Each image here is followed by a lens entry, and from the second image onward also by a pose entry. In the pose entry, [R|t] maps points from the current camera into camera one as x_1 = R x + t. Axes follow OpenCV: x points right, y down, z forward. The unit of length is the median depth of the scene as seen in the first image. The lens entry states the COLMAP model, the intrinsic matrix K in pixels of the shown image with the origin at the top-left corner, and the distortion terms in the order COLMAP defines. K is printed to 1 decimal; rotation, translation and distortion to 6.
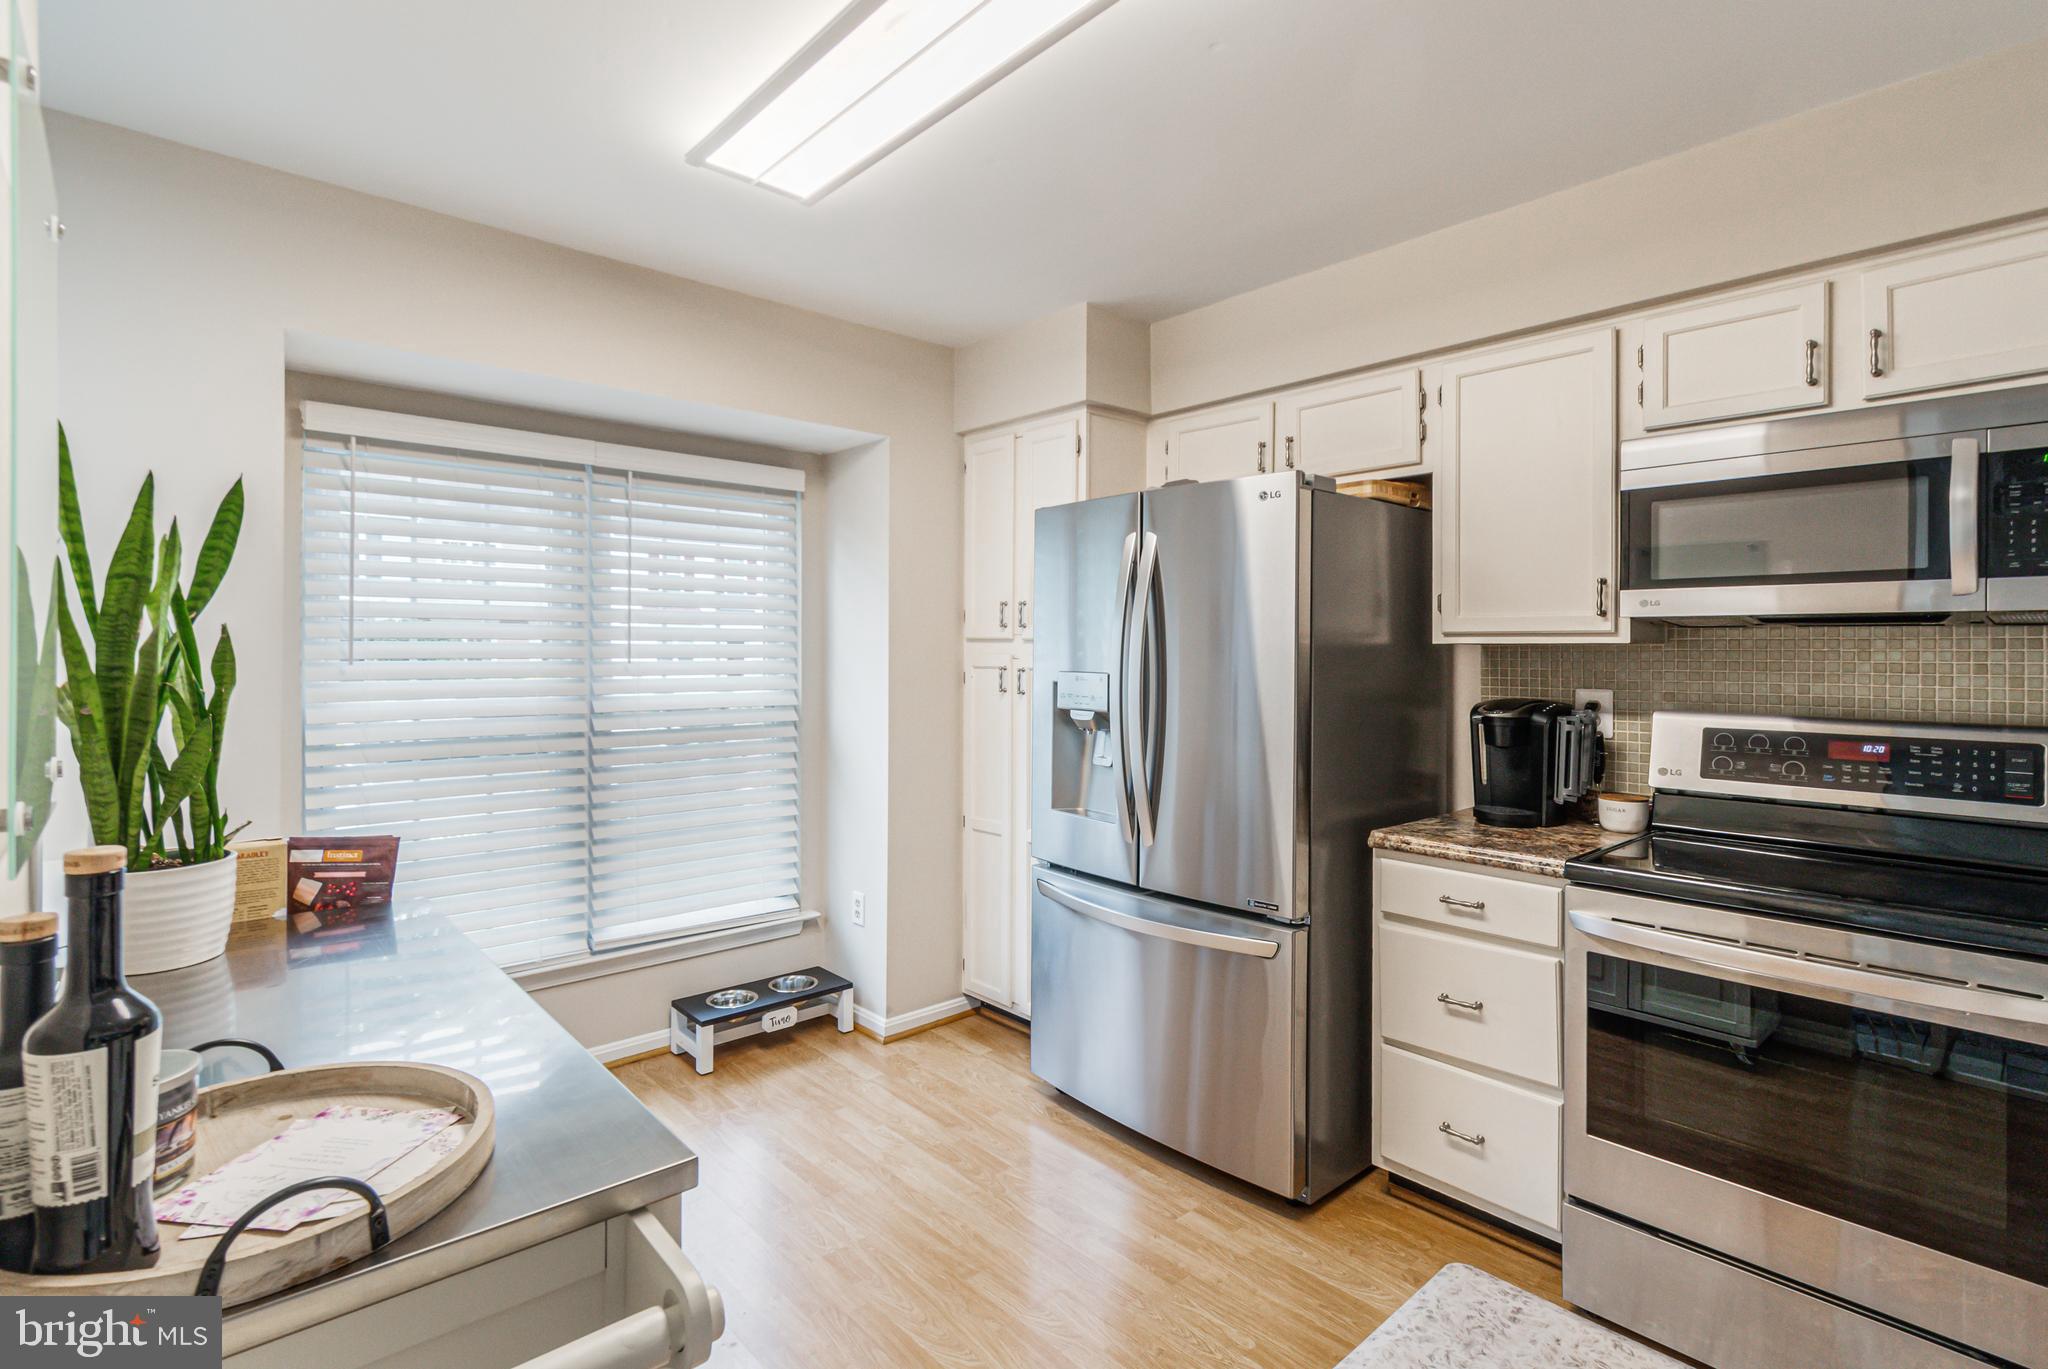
lens RADIAL K [[968.7, 0, 1008.4], [0, 968.7, 647.4], [0, 0, 1]] dist [-0.000574, -0.002286]
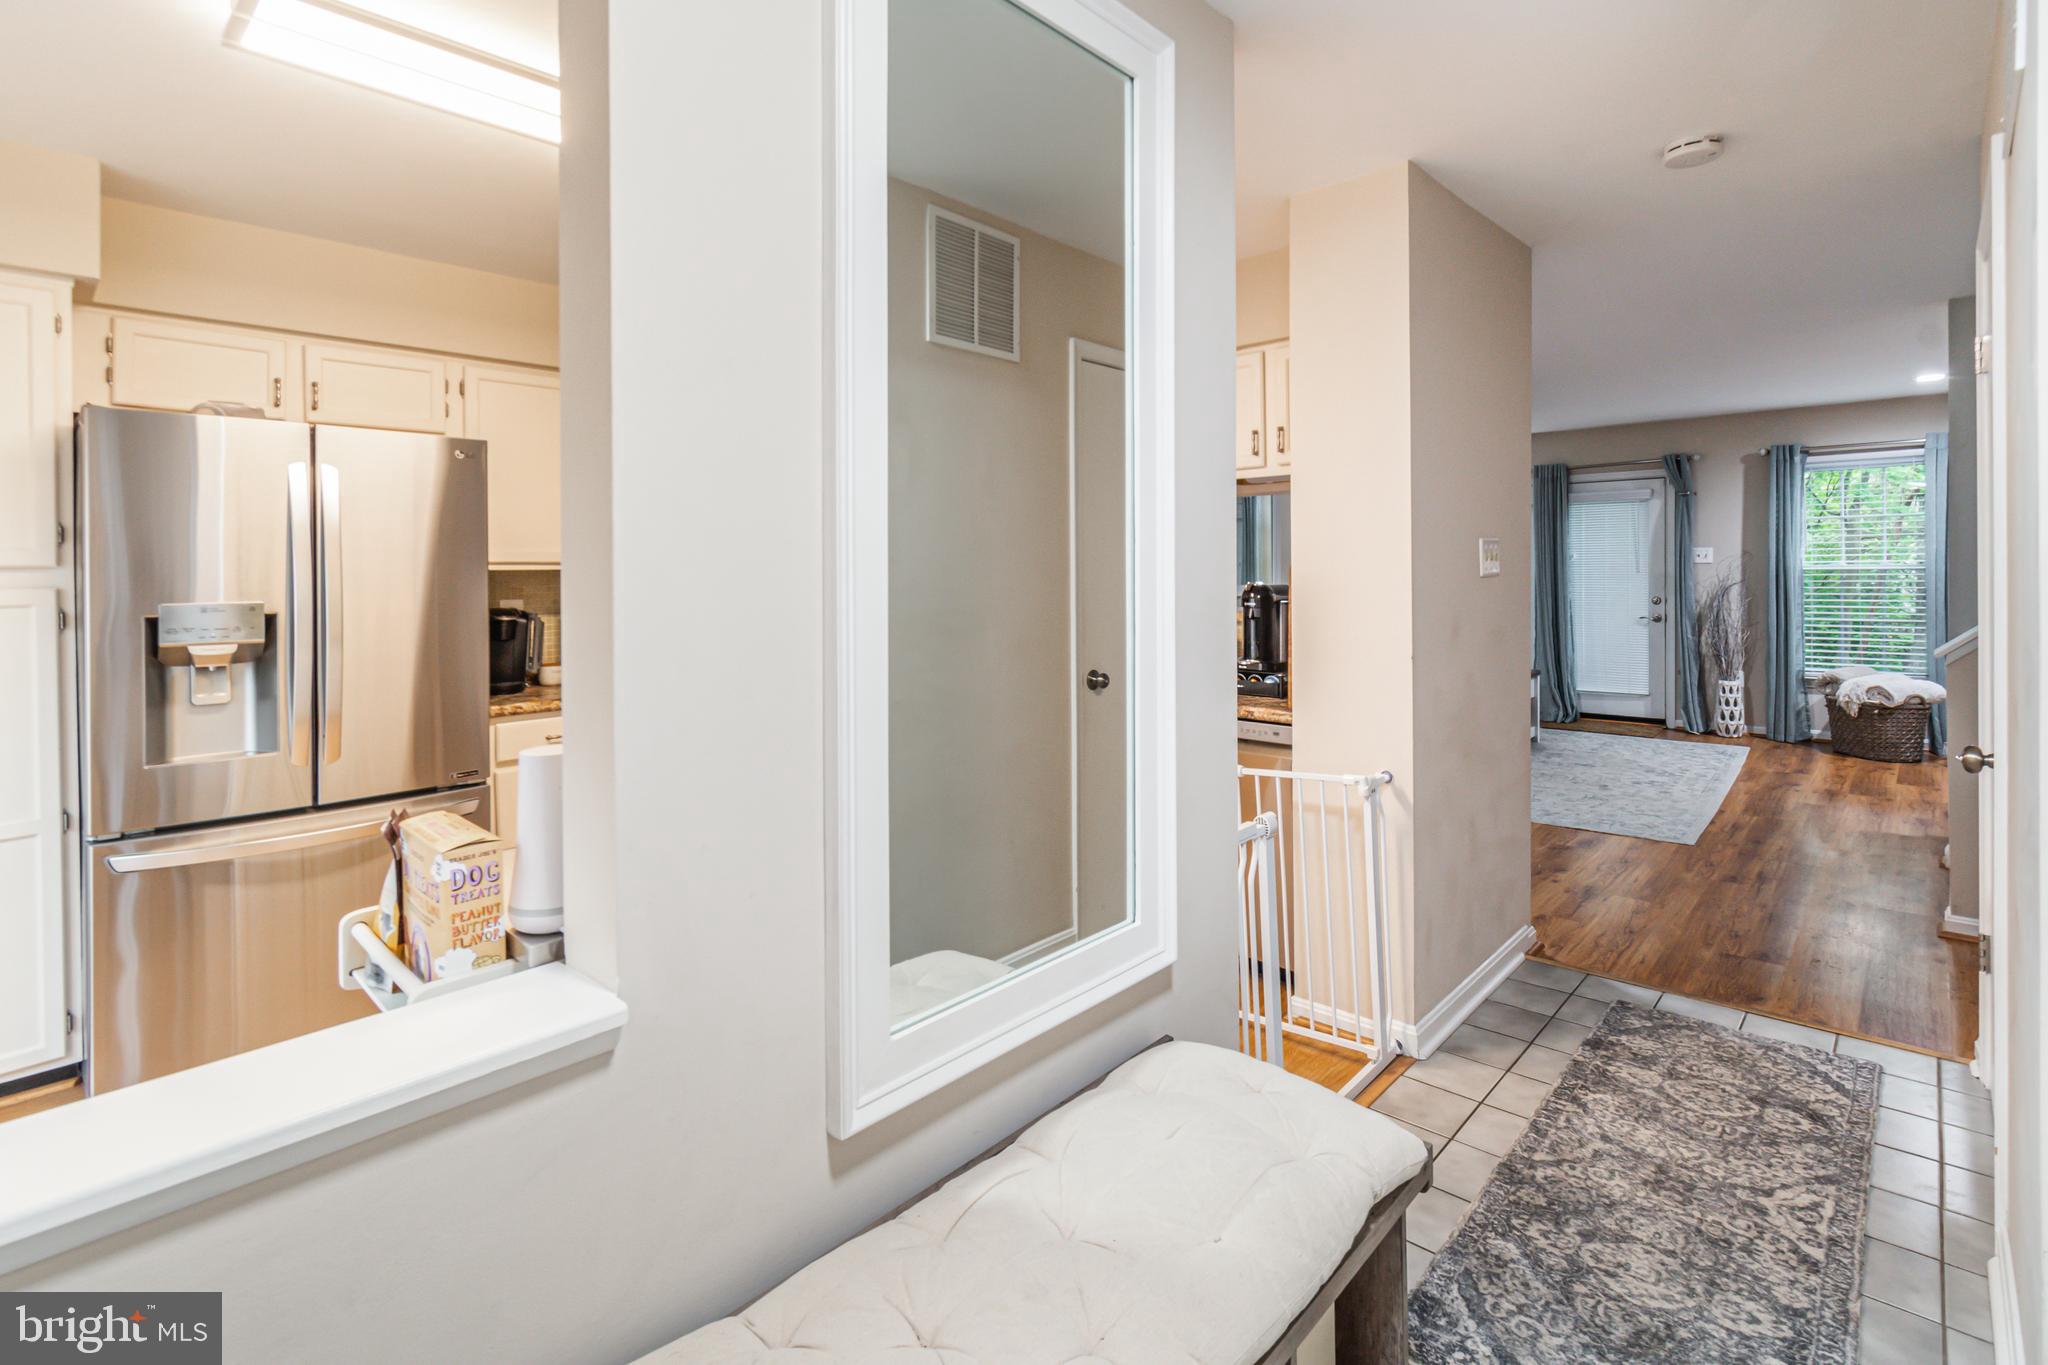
lens RADIAL K [[953.5, 0, 1042.2], [0, 953.5, 569.5], [0, 0, 1]] dist [0.003522, -0.003328]
pose [[-0.110081, -0.003957, 0.993915, -0.989063], [0.004445, 0.999980, 0.004473, -0.007347], [-0.993913, 0.004910, -0.110061, 0.346341]]
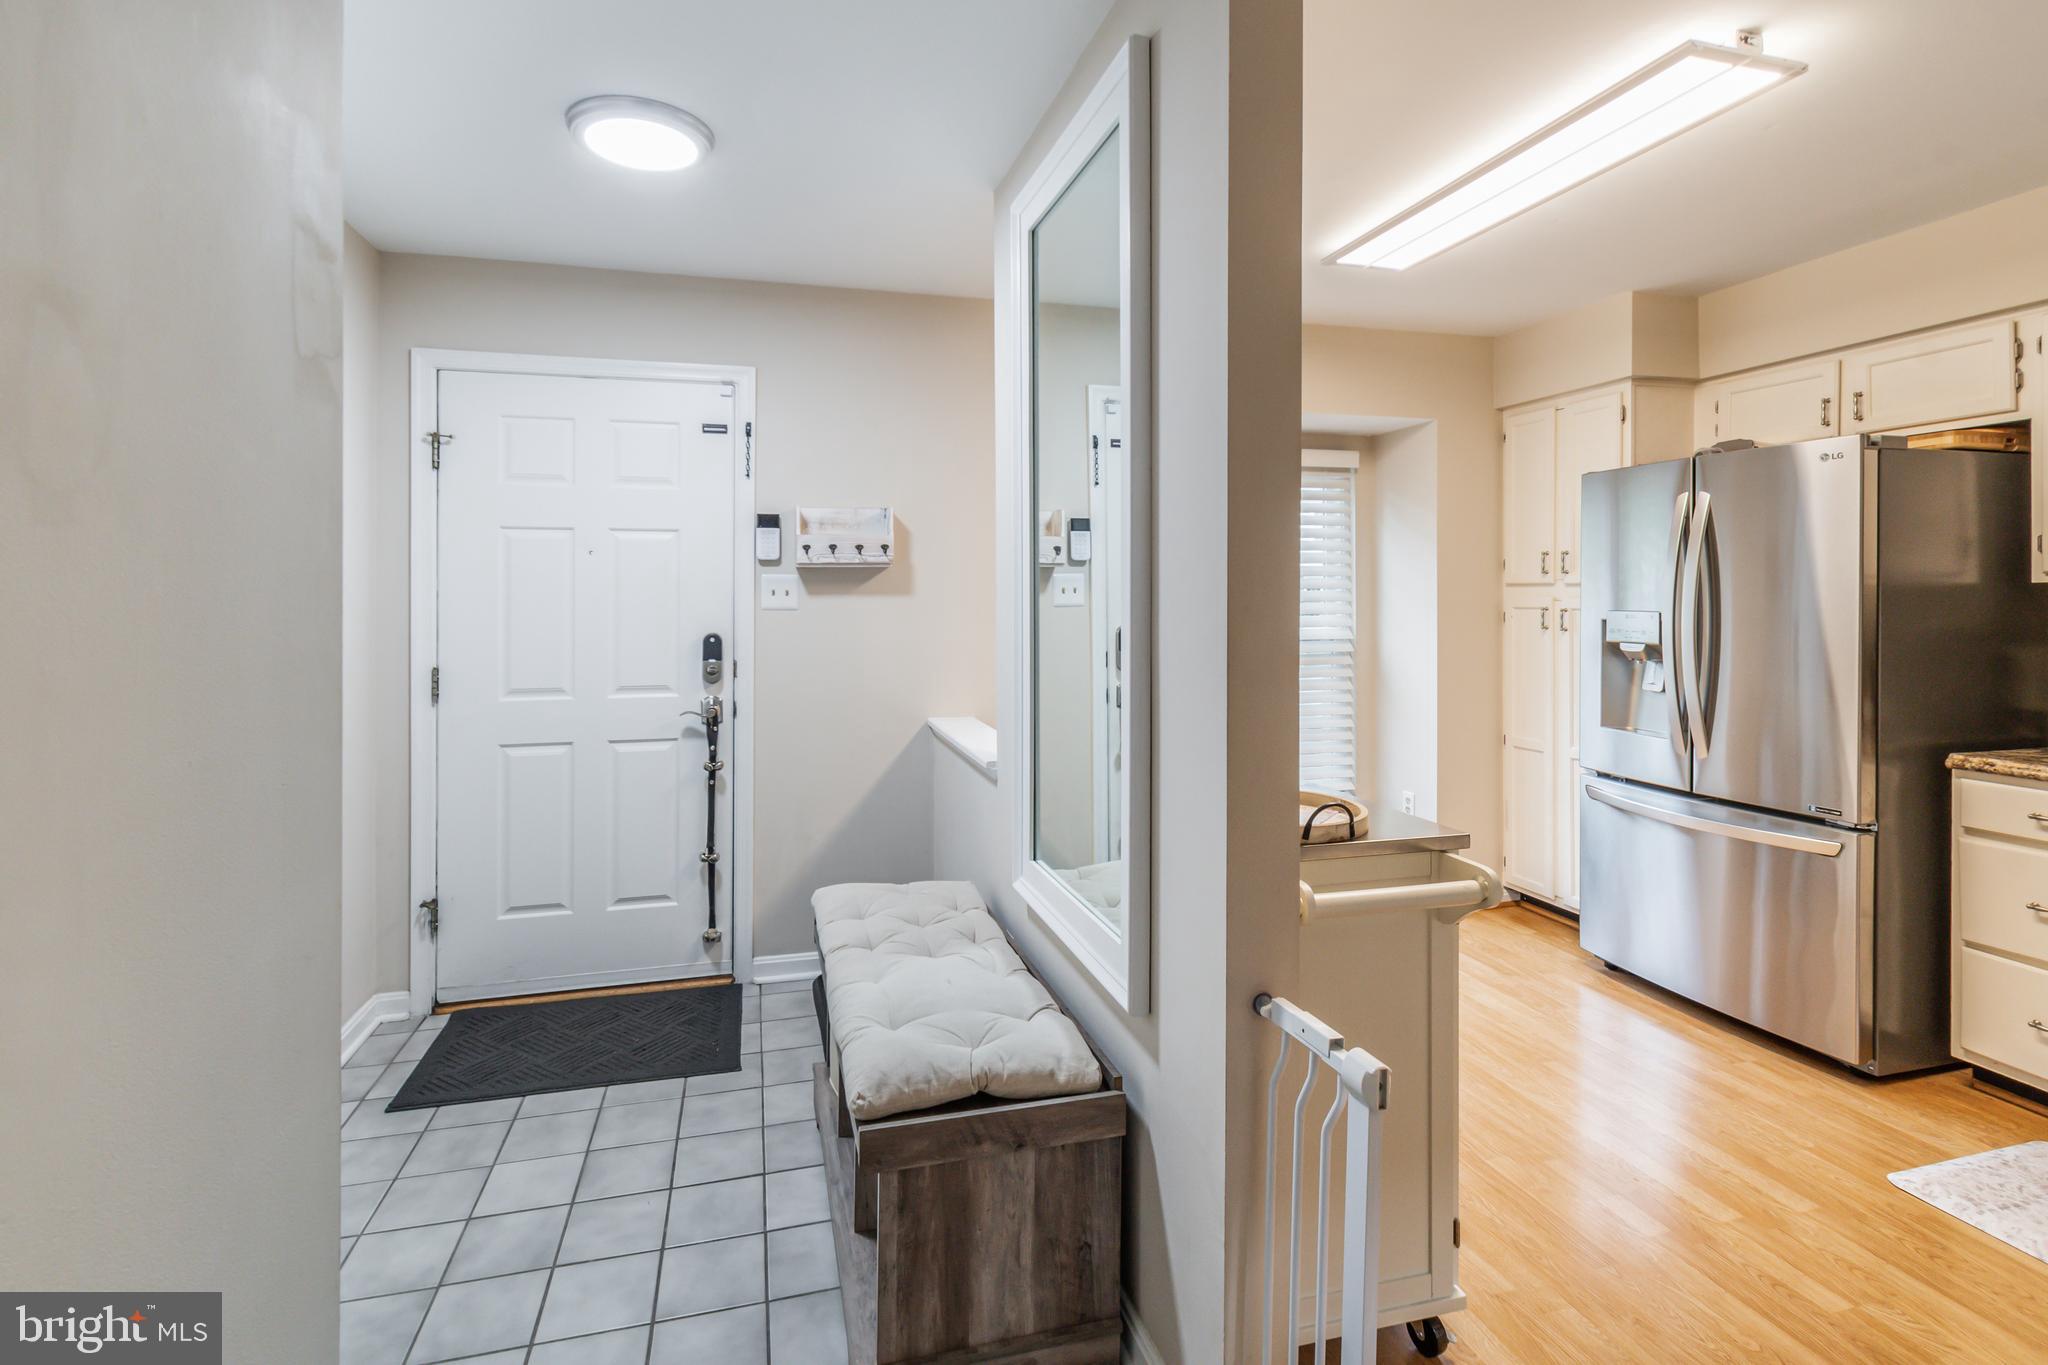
lens RADIAL K [[953.5, 0, 1011.3], [0, 953.5, 604.6], [0, 0, 1]] dist [0.003522, -0.003328]
pose [[0.895386, -0.005475, -0.445256, -0.091408], [0.010857, 0.999896, 0.009537, -0.002053], [0.445157, -0.013373, 0.895352, -0.416389]]
